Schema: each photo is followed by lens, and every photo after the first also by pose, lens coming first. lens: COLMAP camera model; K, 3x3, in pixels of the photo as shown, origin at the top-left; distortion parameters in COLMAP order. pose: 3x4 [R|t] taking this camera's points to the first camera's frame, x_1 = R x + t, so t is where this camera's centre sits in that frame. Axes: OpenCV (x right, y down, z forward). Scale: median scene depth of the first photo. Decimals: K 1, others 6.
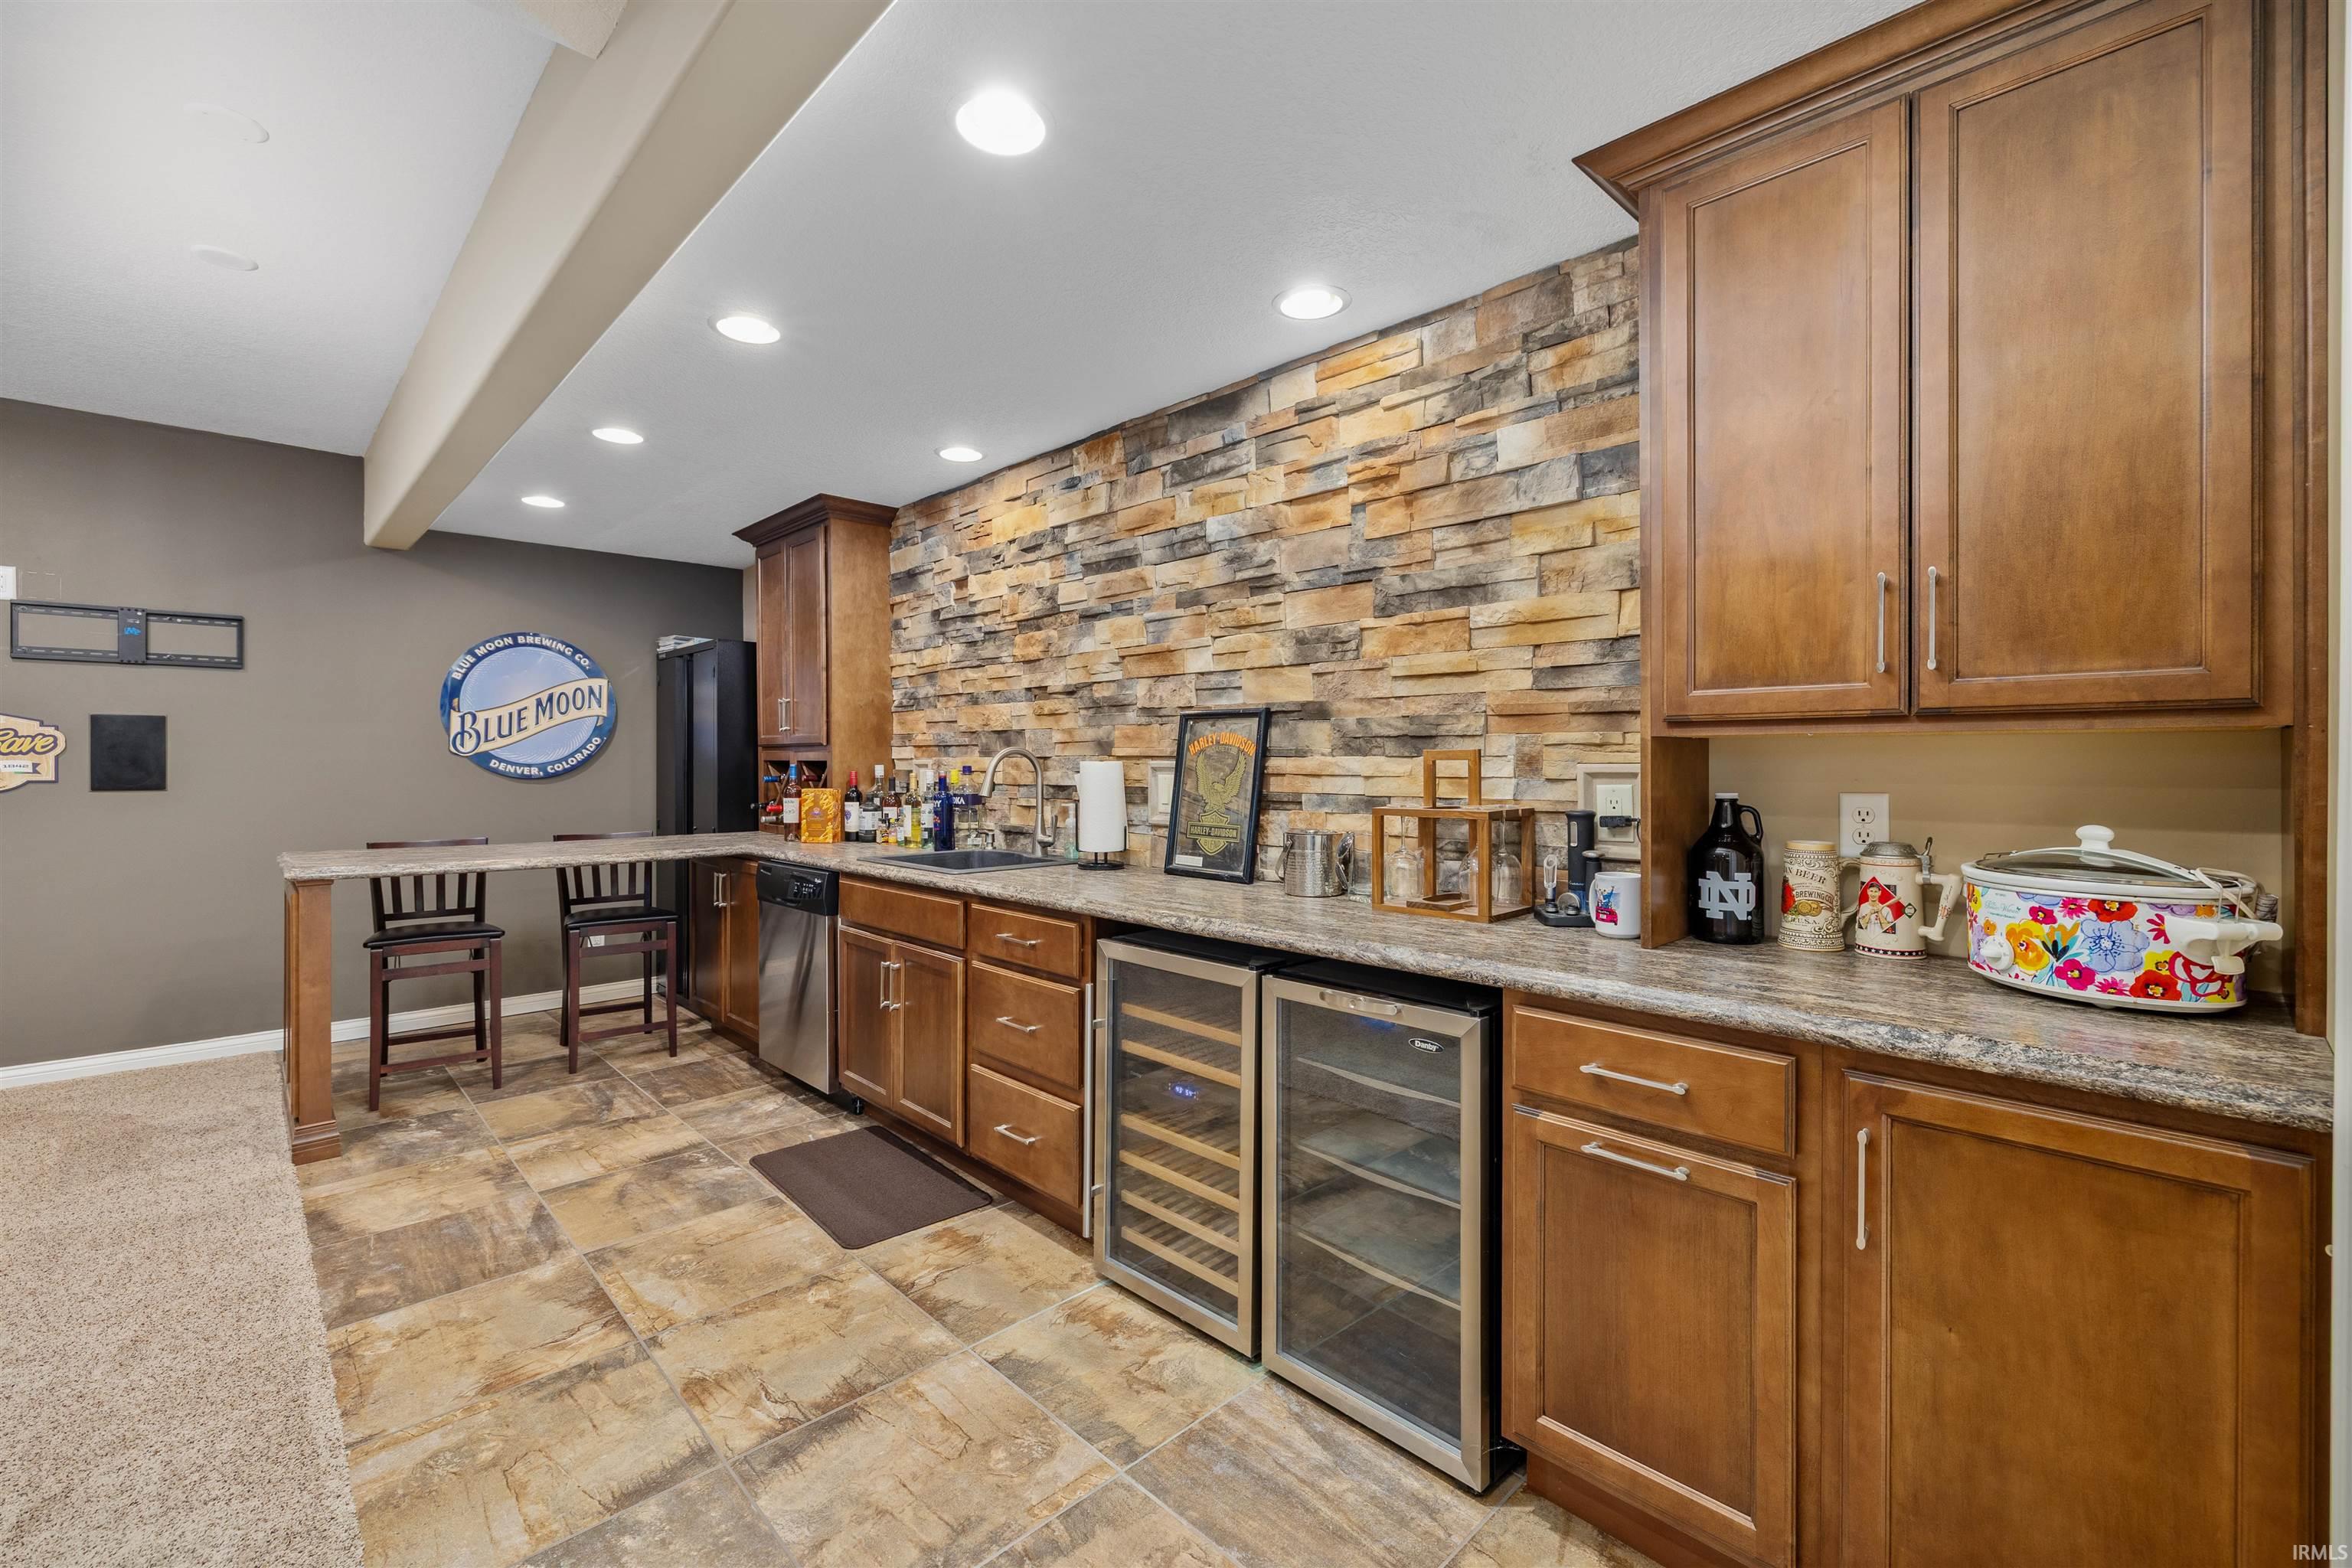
lens RADIAL K [[987.1, 0, 1171.9], [0, 987.1, 768.6], [0, 0, 1]] dist [-0.000271, 0.000220]
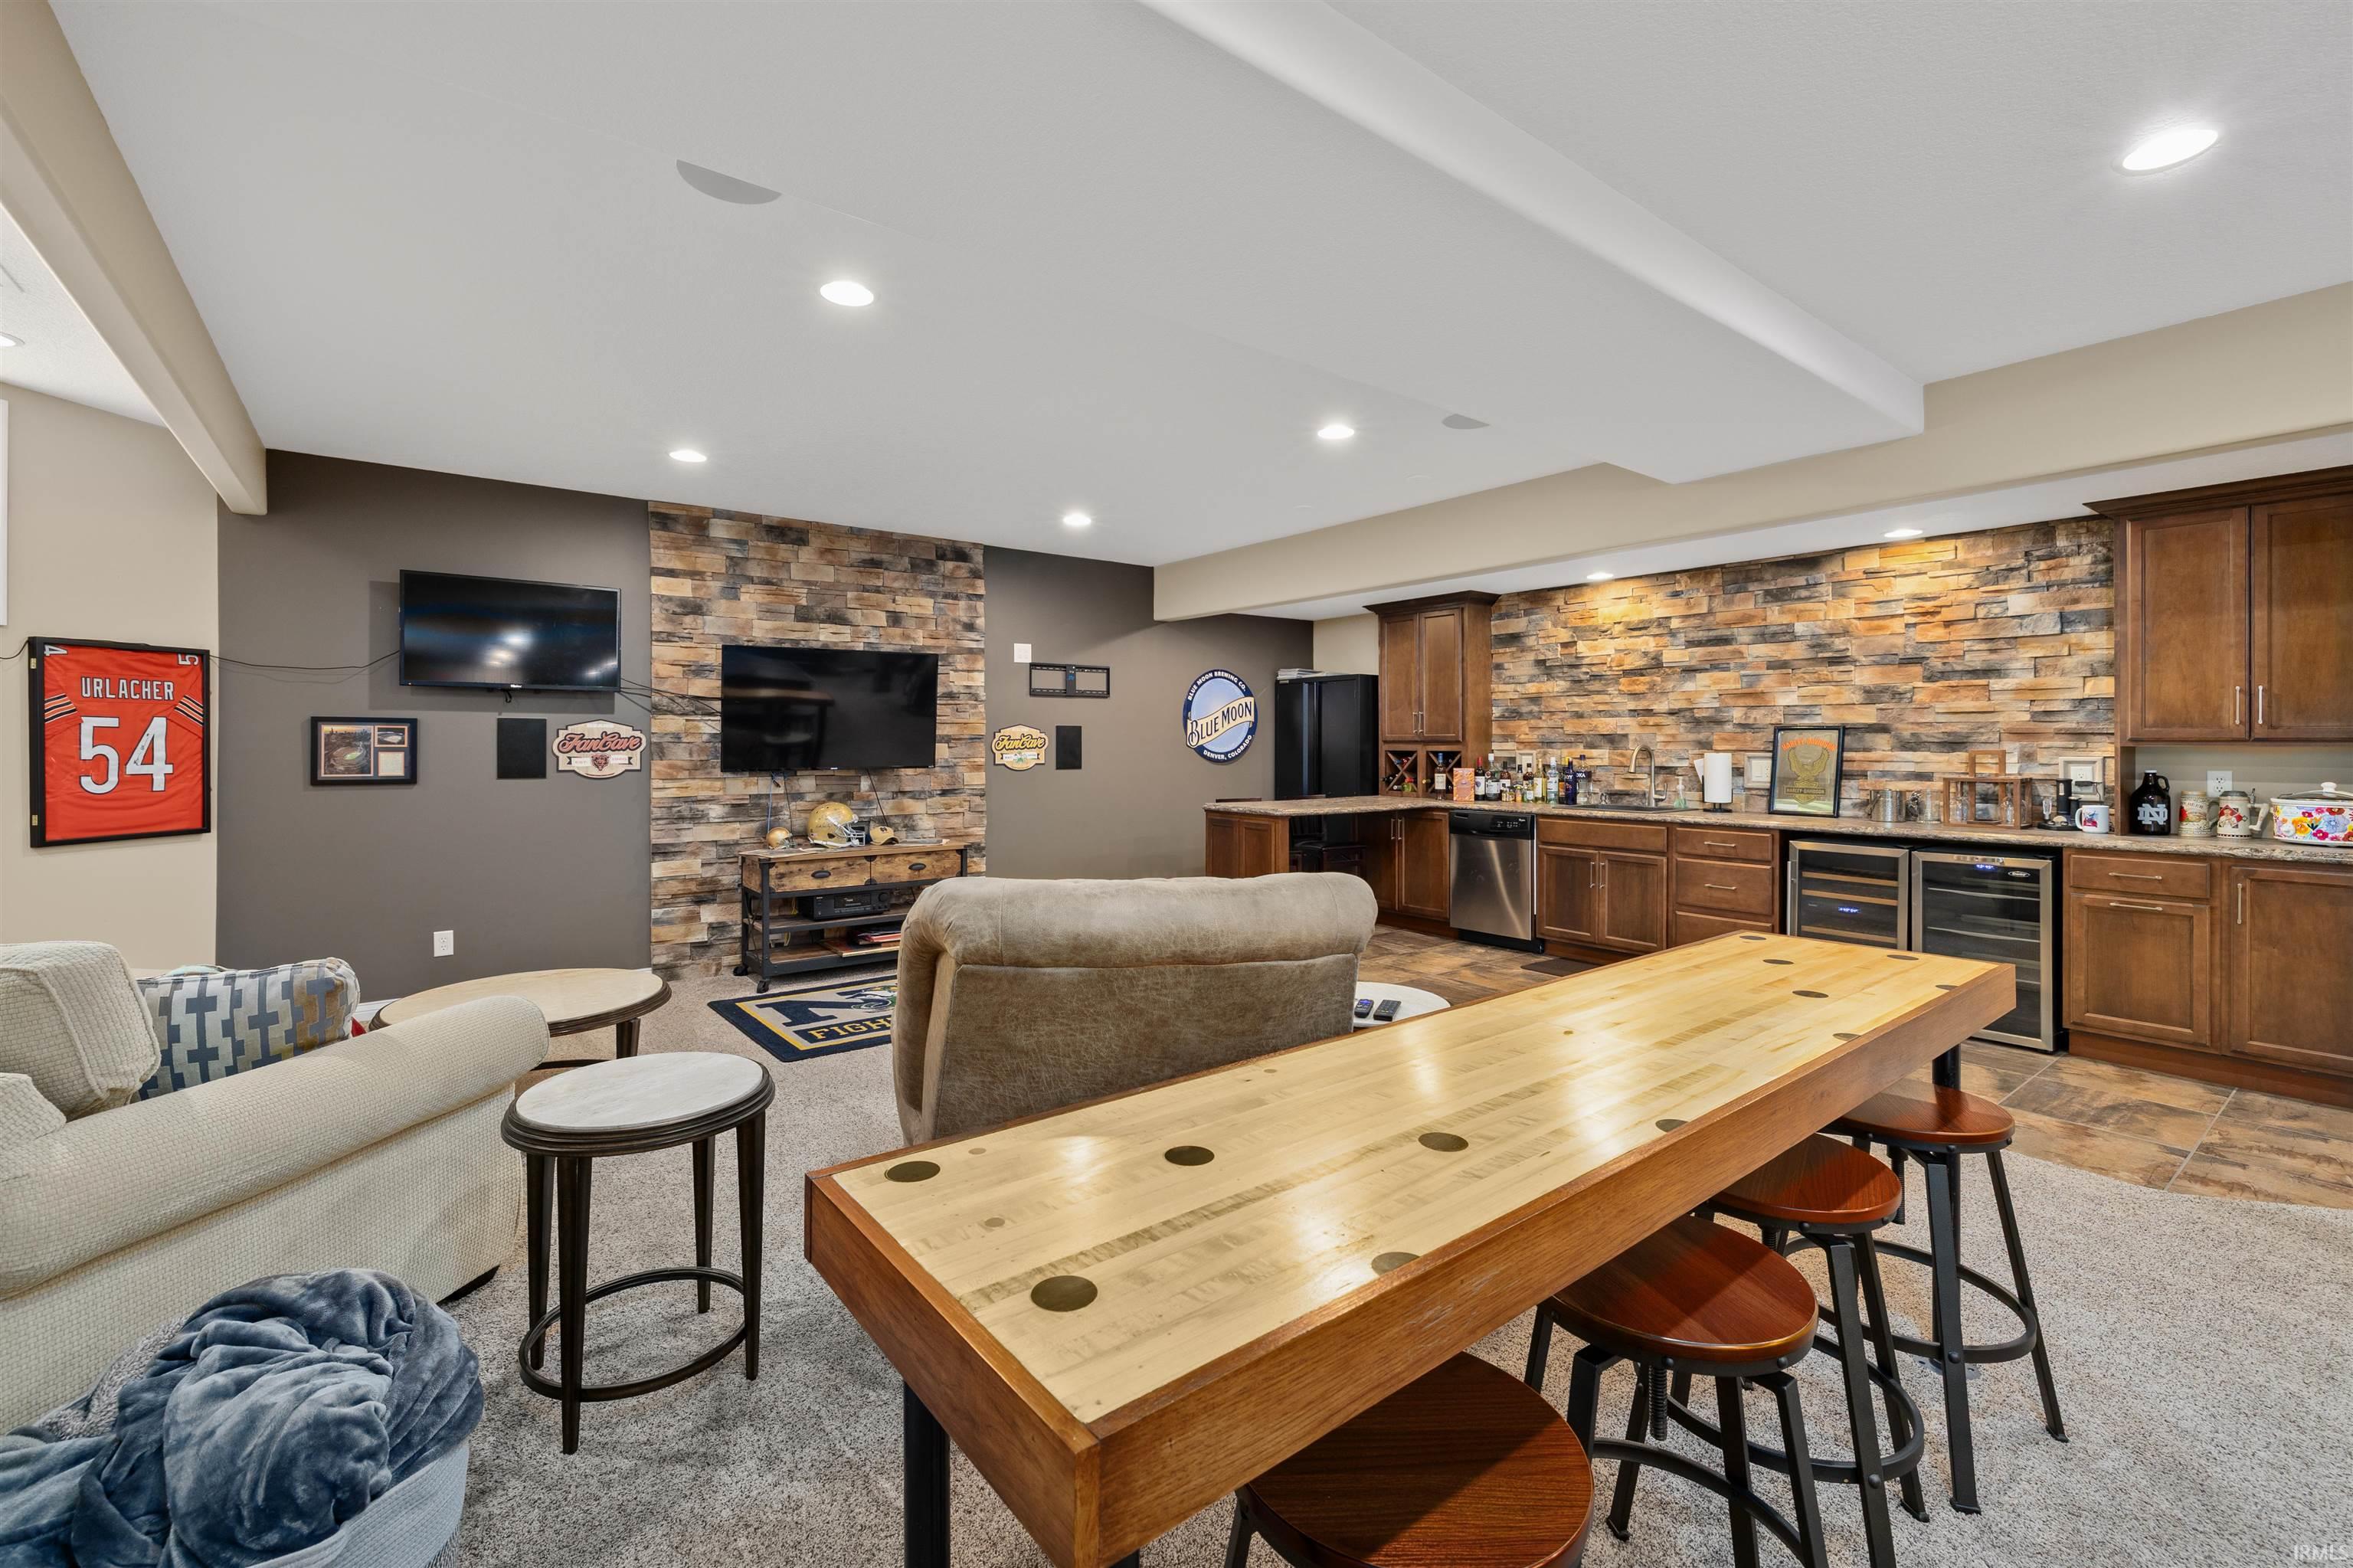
lens RADIAL K [[1002.7, 0, 1171.0], [0, 1002.7, 747.8], [0, 0, 1]] dist [0.002381, -0.000562]
pose [[0.993693, -0.001265, -0.112127, -0.895378], [0.001153, 0.999999, -0.001057, -0.017257], [0.112128, 0.000921, 0.993693, -0.981367]]
